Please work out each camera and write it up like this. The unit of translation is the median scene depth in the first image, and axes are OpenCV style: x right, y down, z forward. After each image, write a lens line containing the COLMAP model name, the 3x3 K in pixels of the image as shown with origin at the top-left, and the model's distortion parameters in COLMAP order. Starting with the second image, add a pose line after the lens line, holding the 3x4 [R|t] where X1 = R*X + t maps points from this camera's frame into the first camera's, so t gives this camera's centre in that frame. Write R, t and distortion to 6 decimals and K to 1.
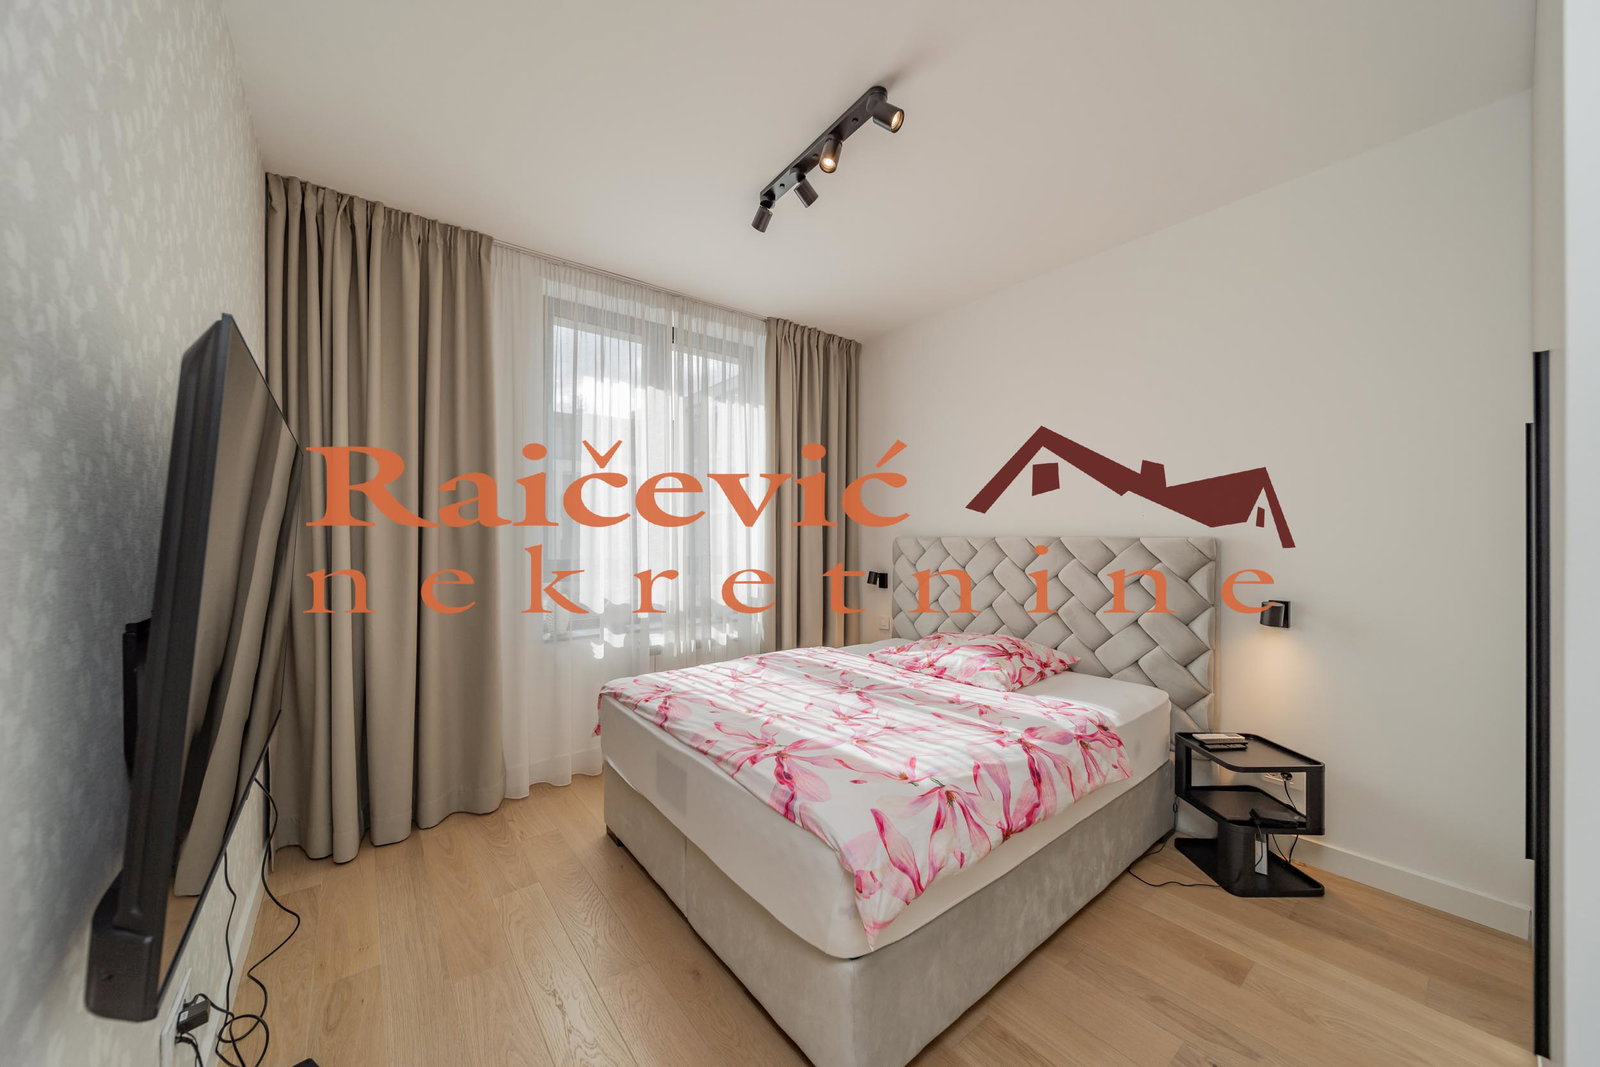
lens RADIAL K [[550.0, 0, 807.0], [0, 550.0, 558.2], [0, 0, 1]] dist [0.012288, -0.000144]
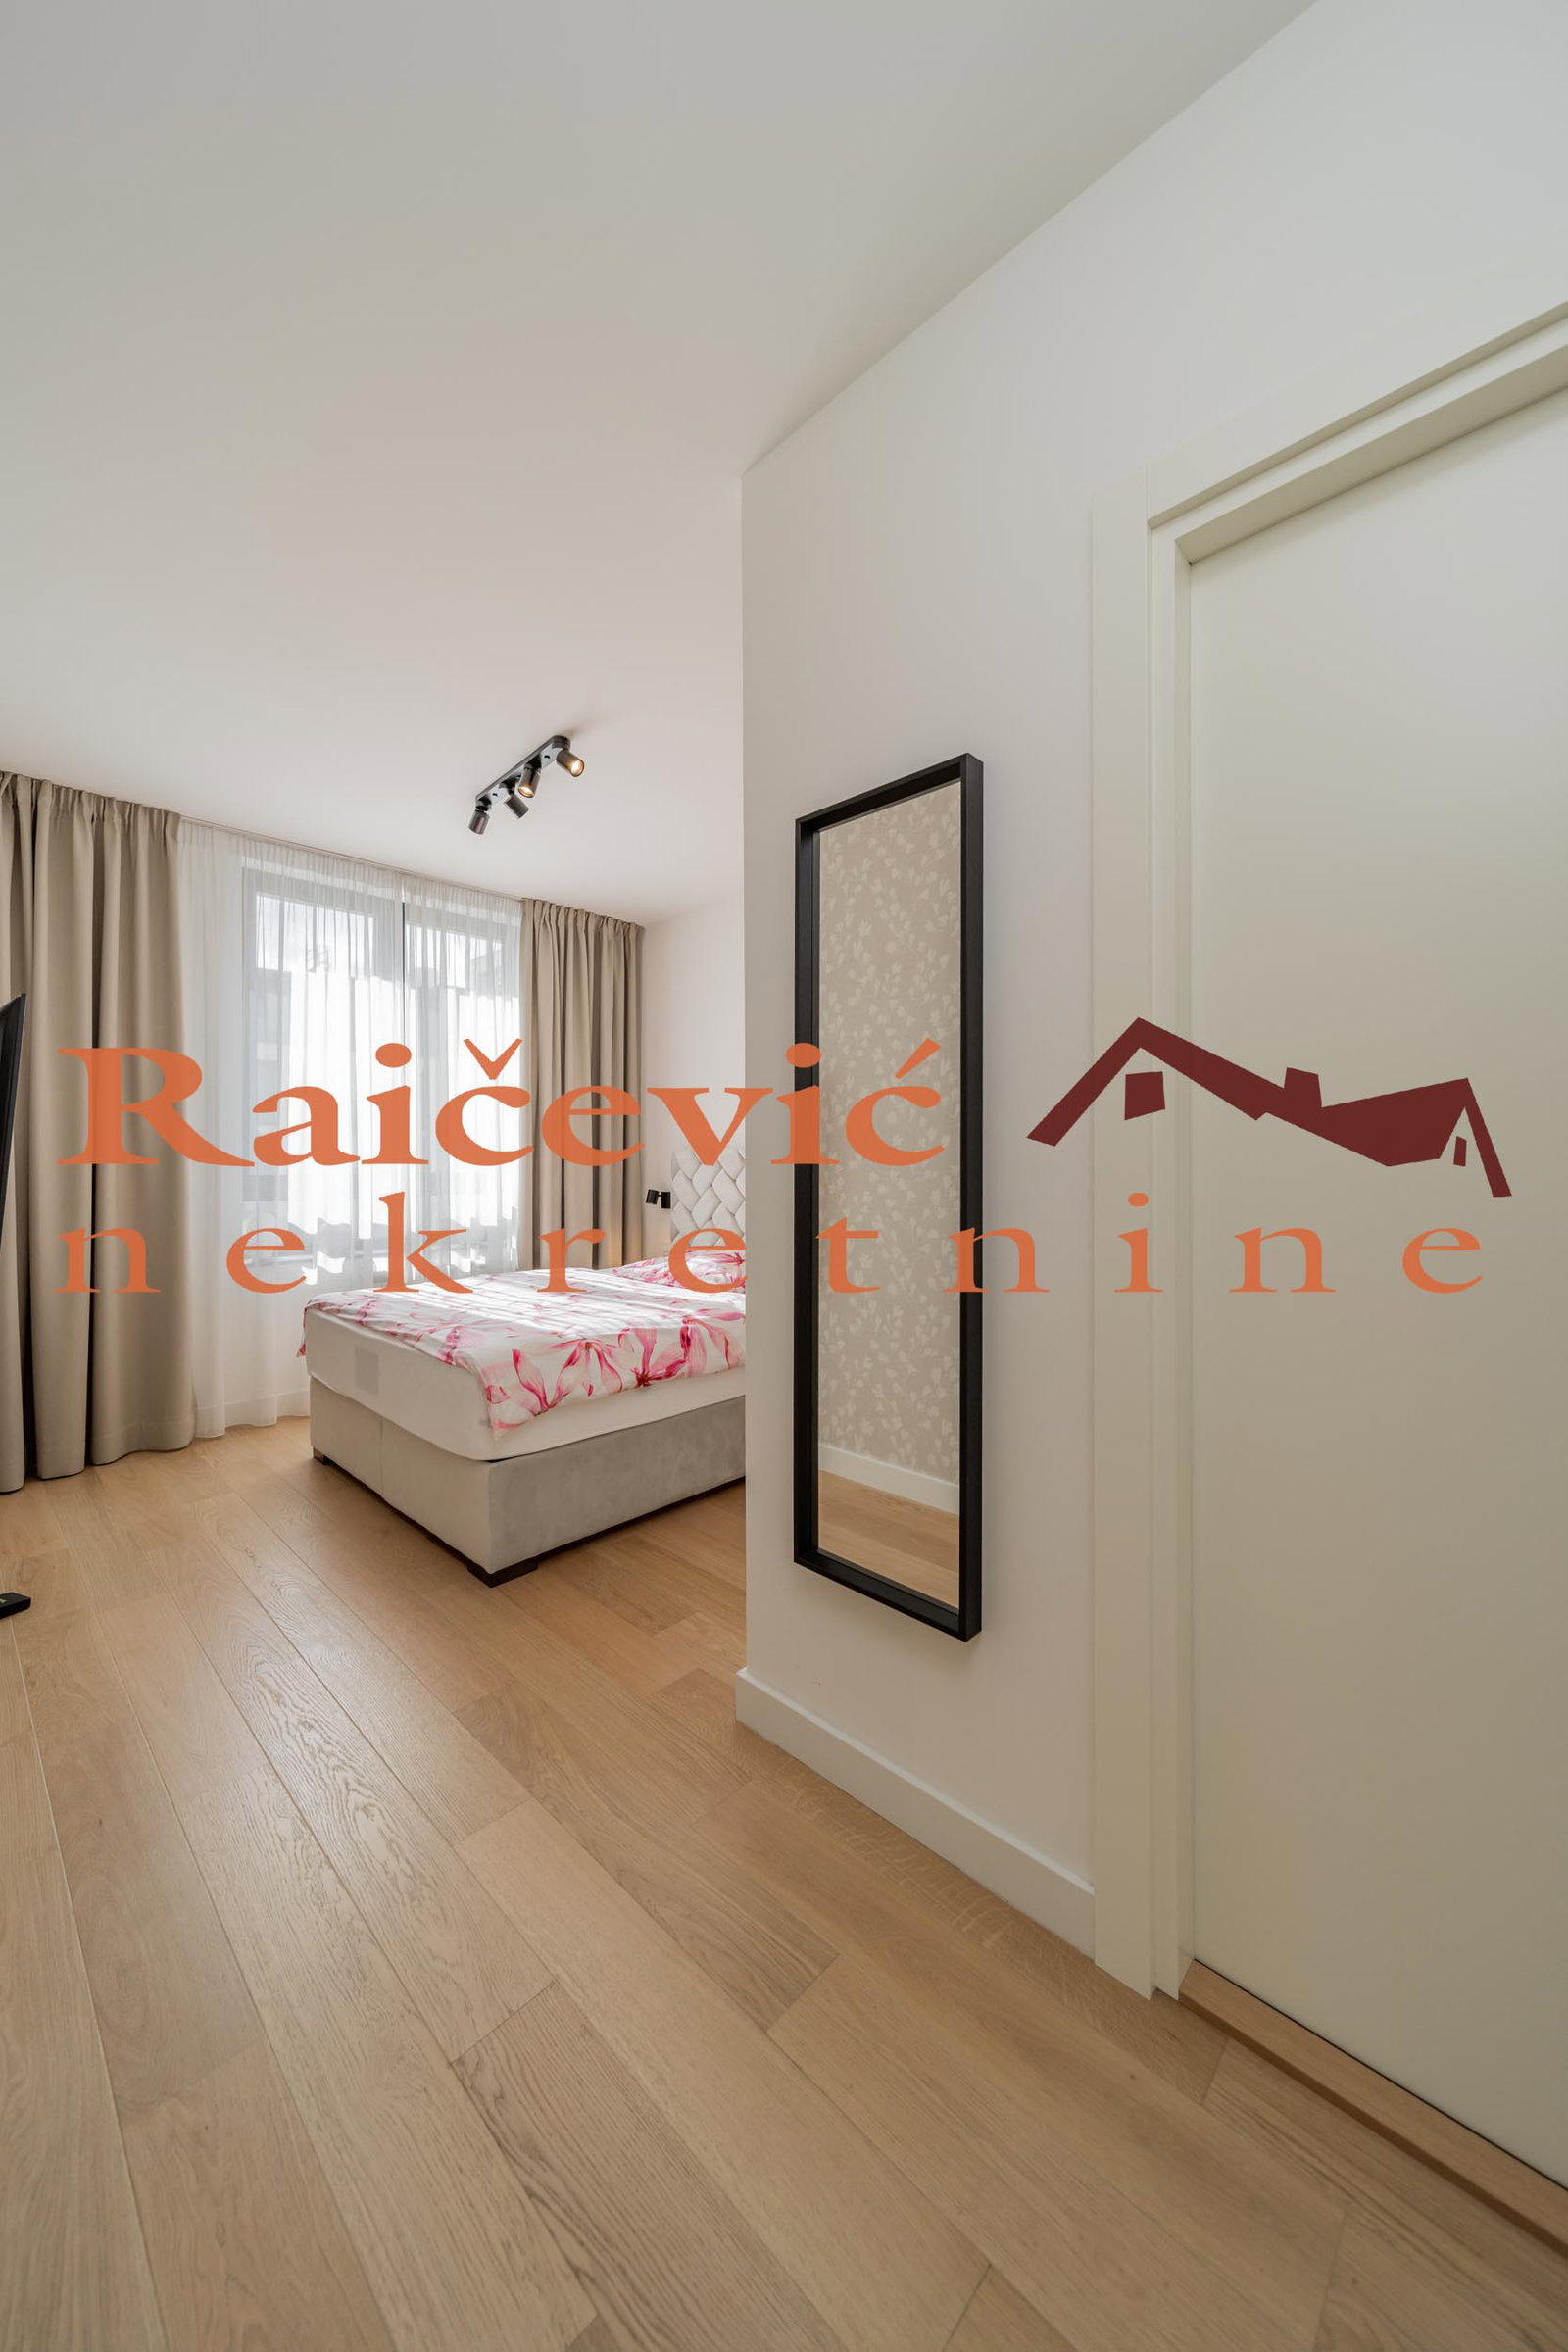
lens RADIAL K [[808.5, 0, 782.1], [0, 808.5, 1187.6], [0, 0, 1]] dist [0.012288, -0.000144]
pose [[0.992148, -0.006784, 0.124886, 0.280359], [0.007955, 0.999929, -0.008885, 0.058822], [-0.124817, 0.009809, 0.992131, -0.518167]]
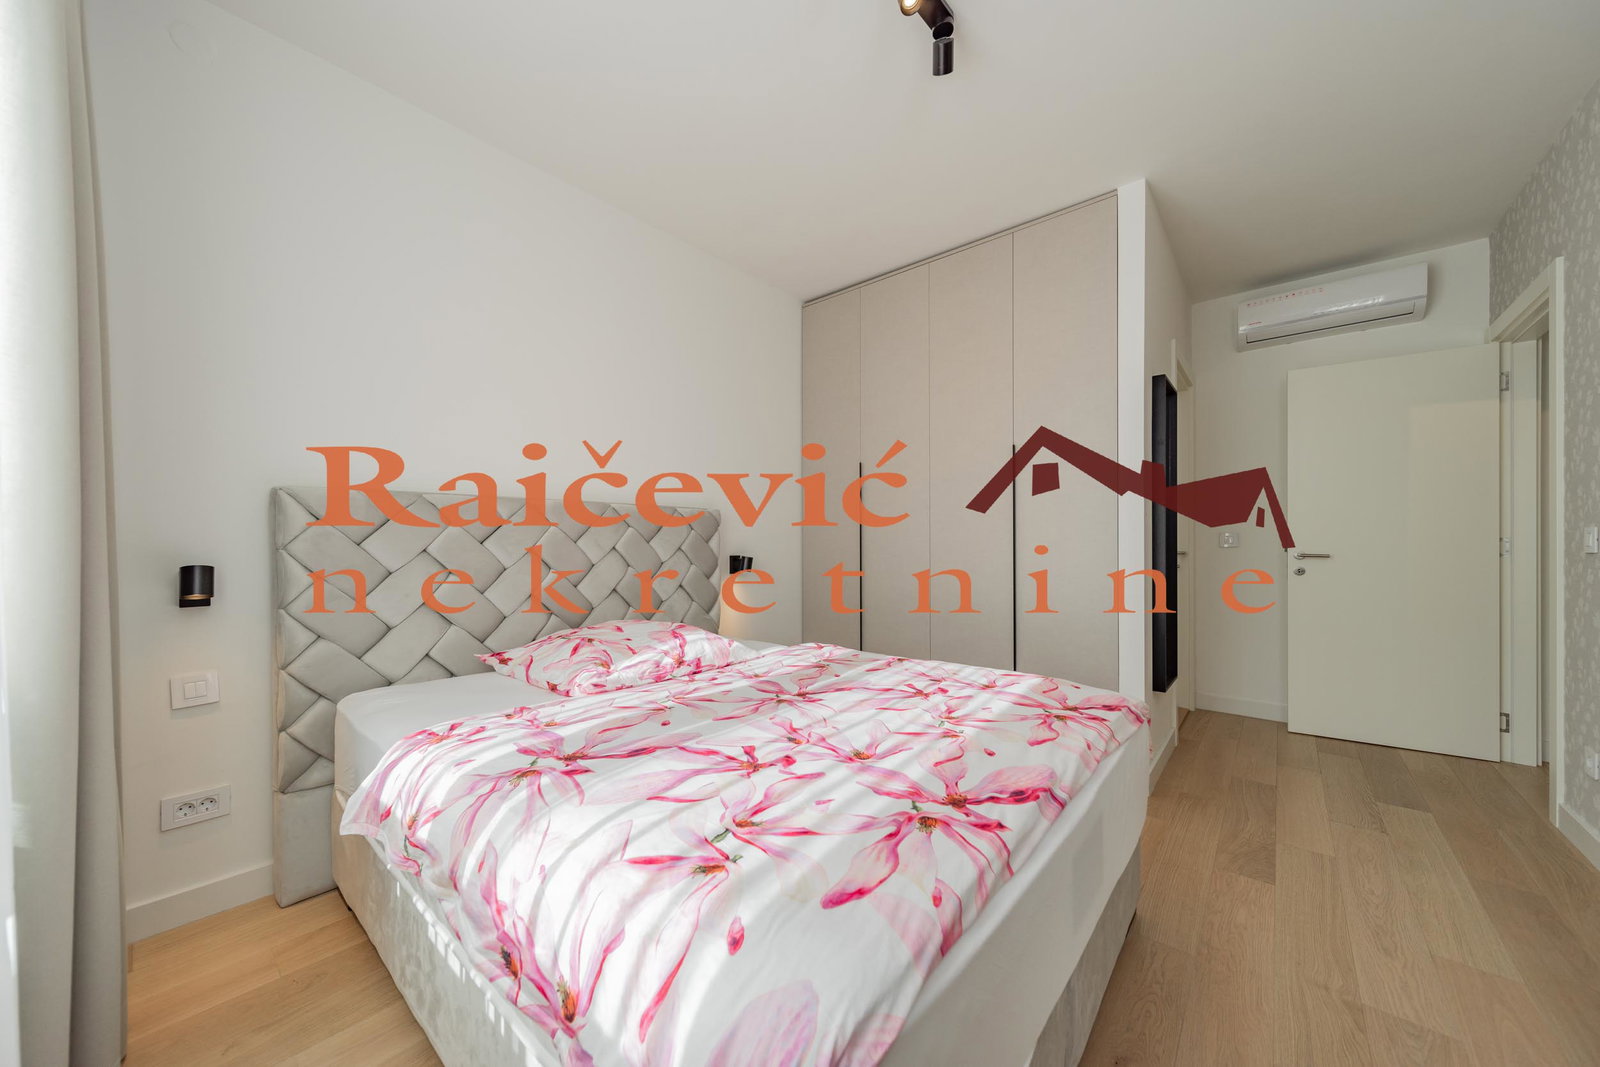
lens RADIAL K [[550.0, 0, 800.4], [0, 550.0, 540.2], [0, 0, 1]] dist [0.012288, -0.000144]
pose [[-0.175051, -0.001672, 0.984558, -0.600099], [0.031414, 0.999480, 0.007282, 0.031414], [-0.984058, 0.032204, -0.174907, 1.079349]]
